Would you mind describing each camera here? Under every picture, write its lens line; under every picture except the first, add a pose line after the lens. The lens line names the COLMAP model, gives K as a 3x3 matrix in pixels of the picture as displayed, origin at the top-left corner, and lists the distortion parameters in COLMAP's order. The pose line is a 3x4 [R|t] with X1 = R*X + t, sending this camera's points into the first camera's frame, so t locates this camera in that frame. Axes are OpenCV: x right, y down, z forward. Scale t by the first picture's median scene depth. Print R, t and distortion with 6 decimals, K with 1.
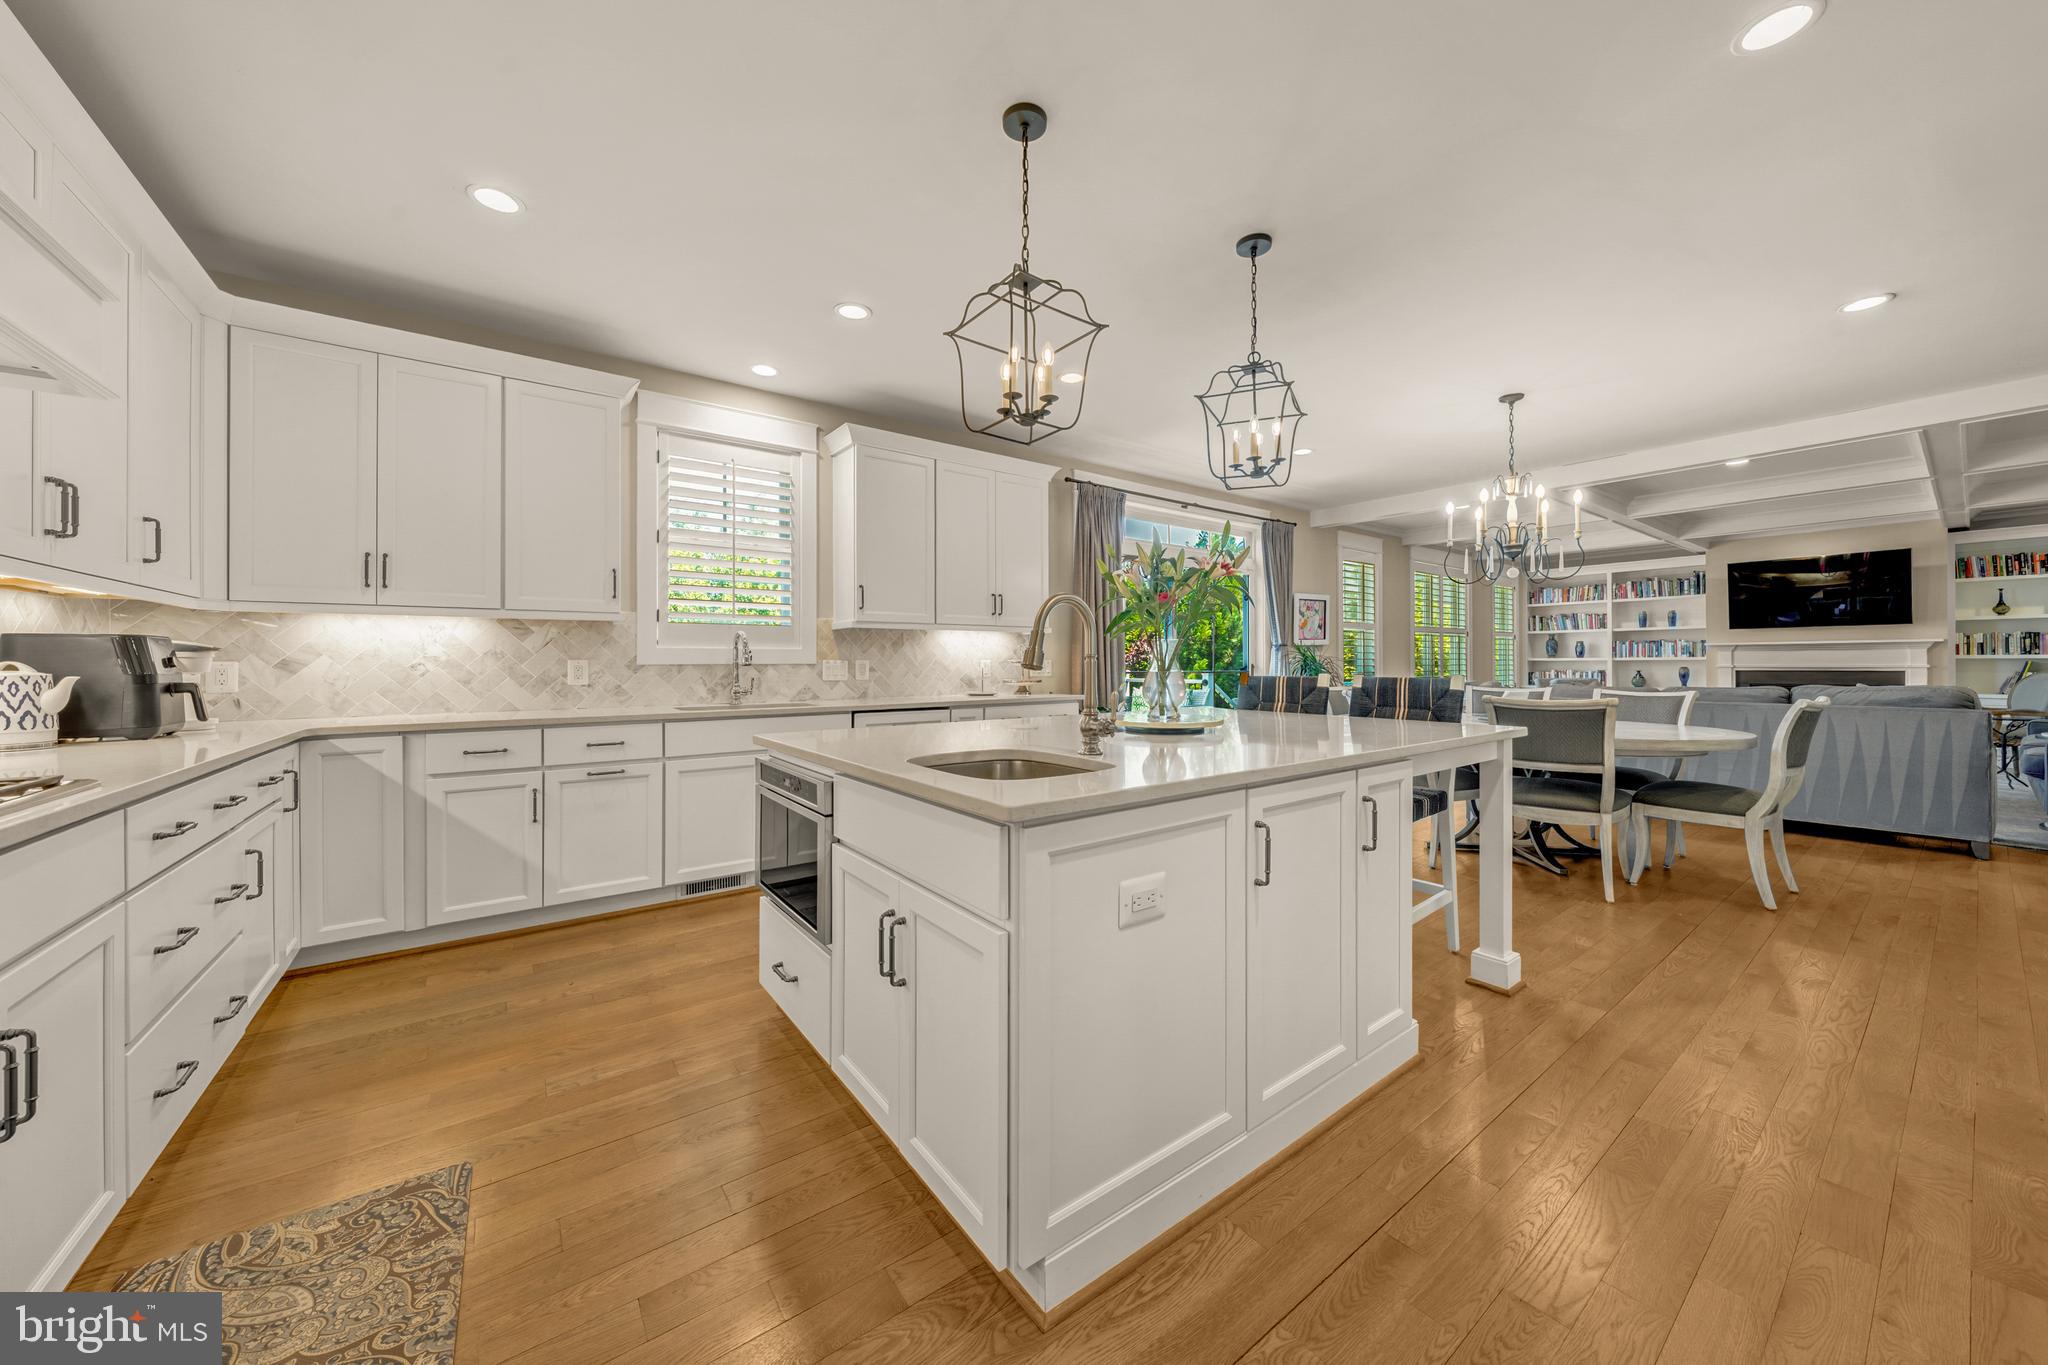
lens RADIAL K [[716.3, 0, 1035.3], [0, 716.3, 659.5], [0, 0, 1]] dist [-0.000726, 0.000154]
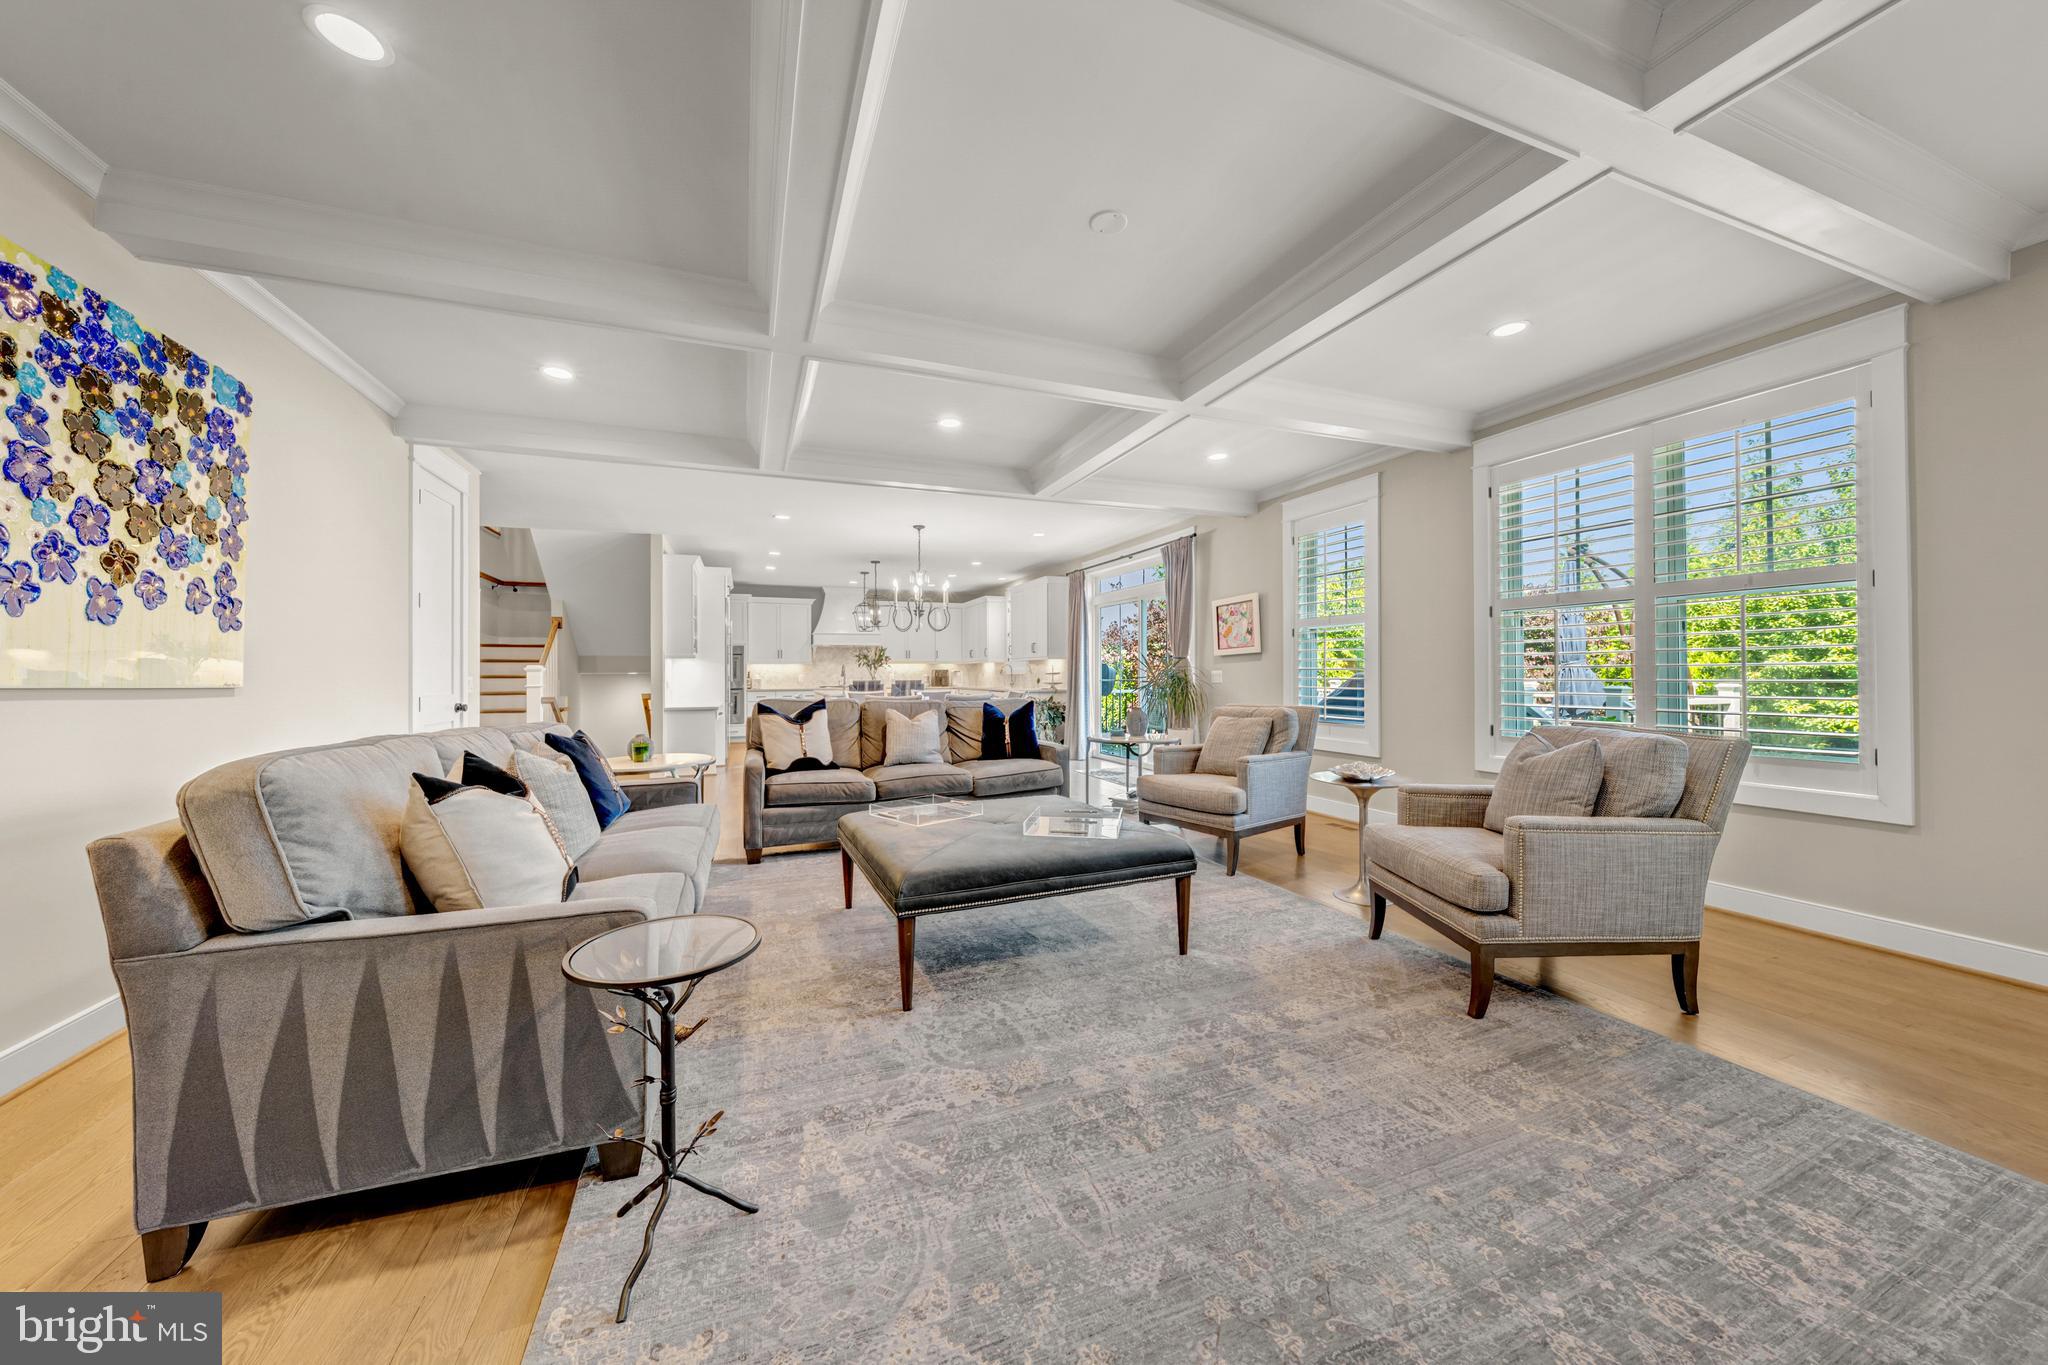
lens RADIAL K [[716.3, 0, 1022.9], [0, 716.3, 671.4], [0, 0, 1]] dist [-0.000726, 0.000154]
pose [[-0.263355, 0.003391, -0.964693, 1.276232], [0.011257, 0.999937, 0.000441, -0.001912], [0.964633, -0.010743, -0.263377, 0.950940]]
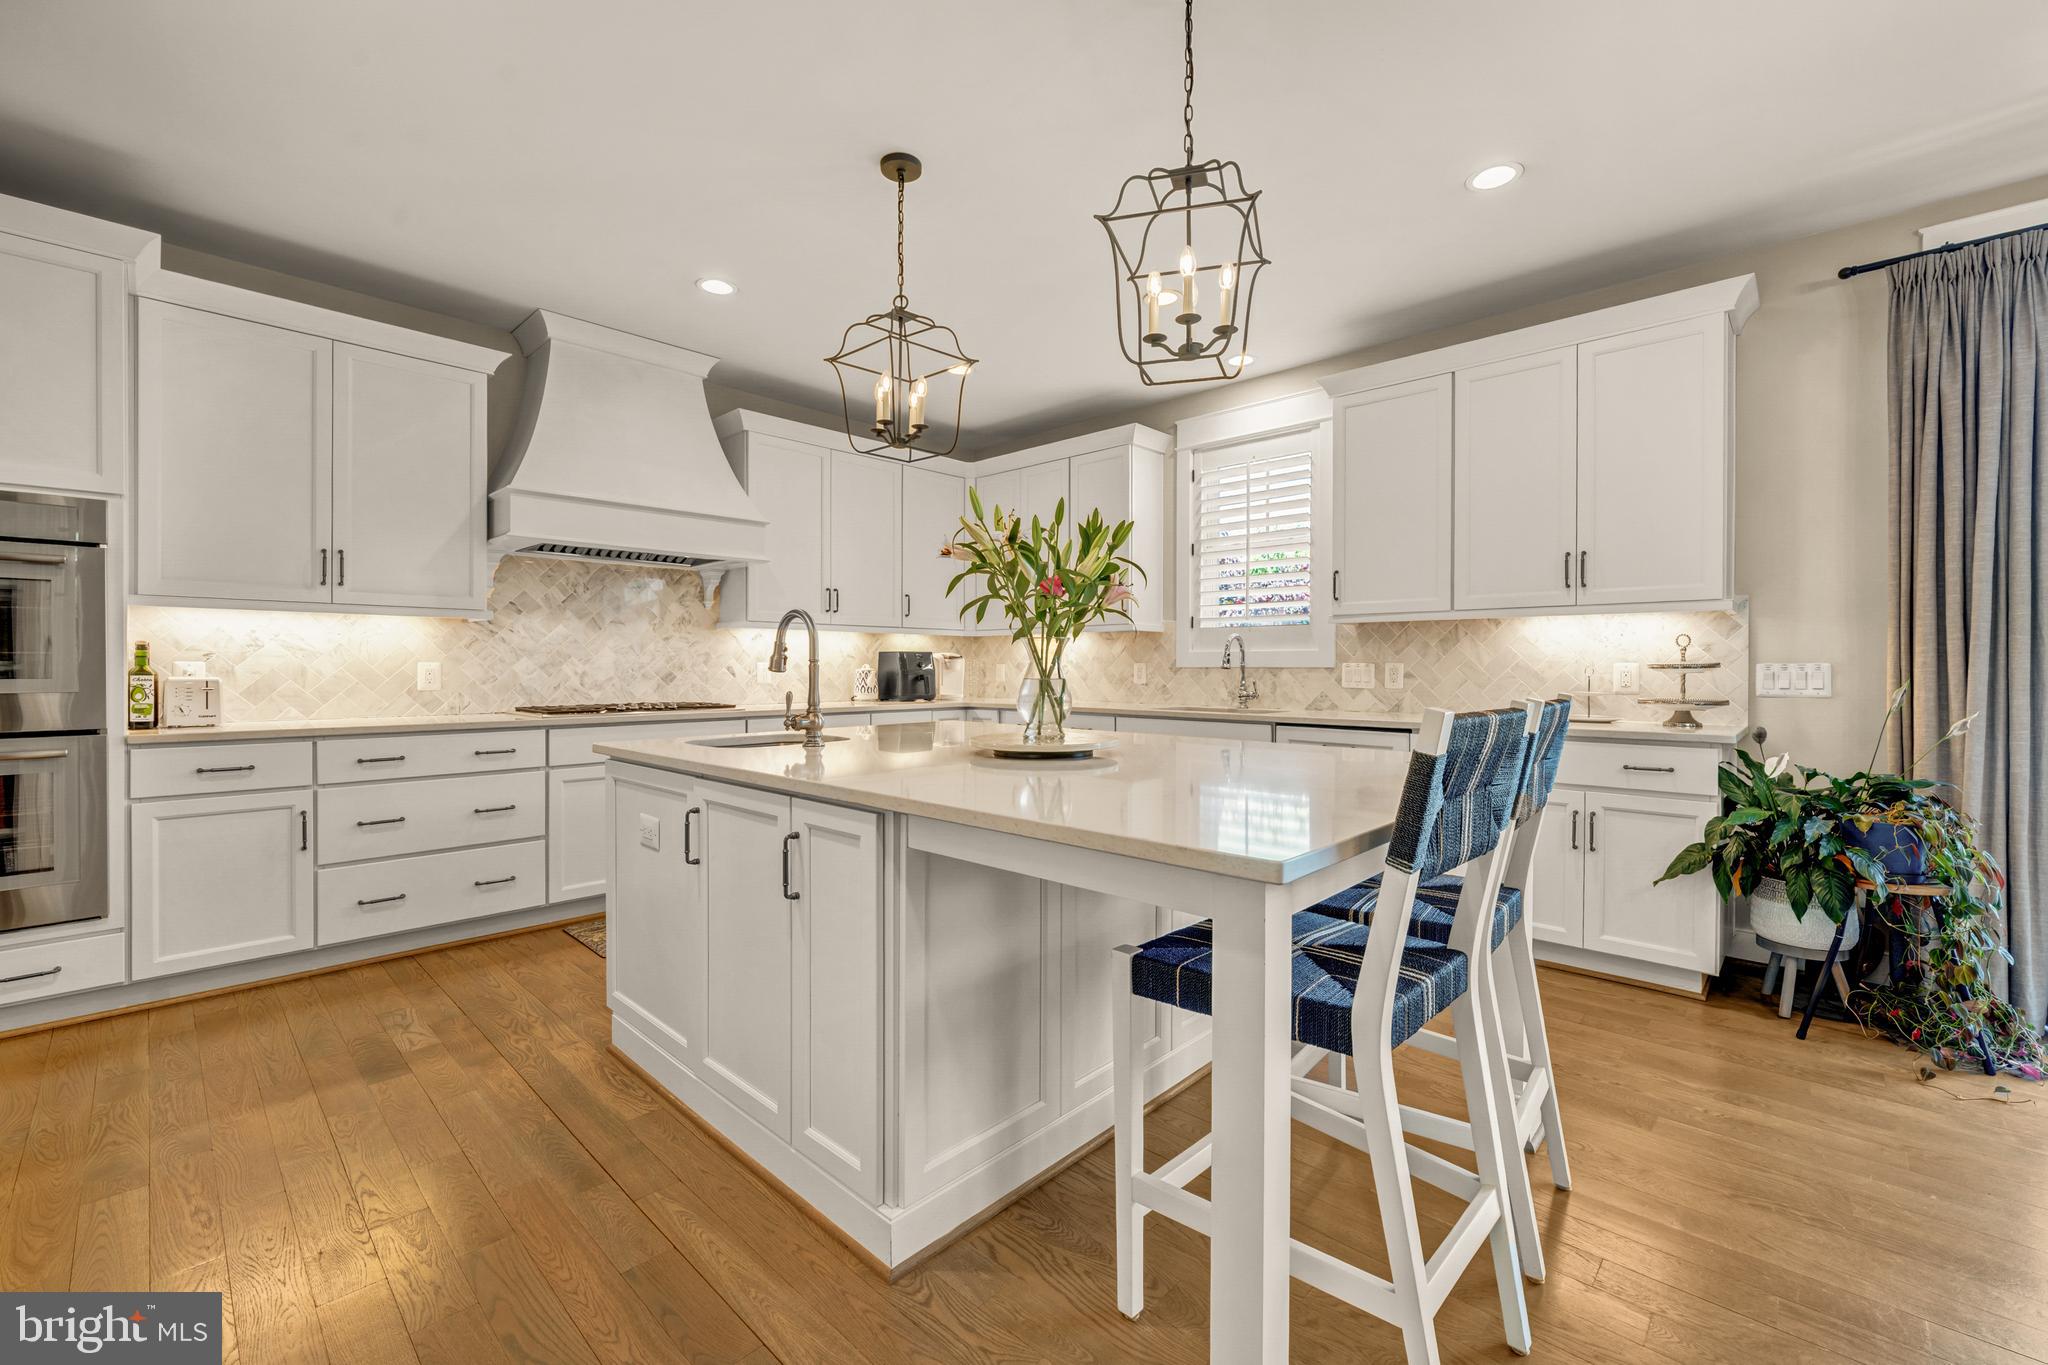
lens RADIAL K [[858.7, 0, 1028.8], [0, 858.7, 668.1], [0, 0, 1]] dist [-0.004635, 0.000346]
pose [[0.152037, 0.005606, -0.988359, 0.354306], [0.002143, 0.999980, 0.006002, -0.000020], [0.988372, -0.003030, 0.152022, 0.270455]]
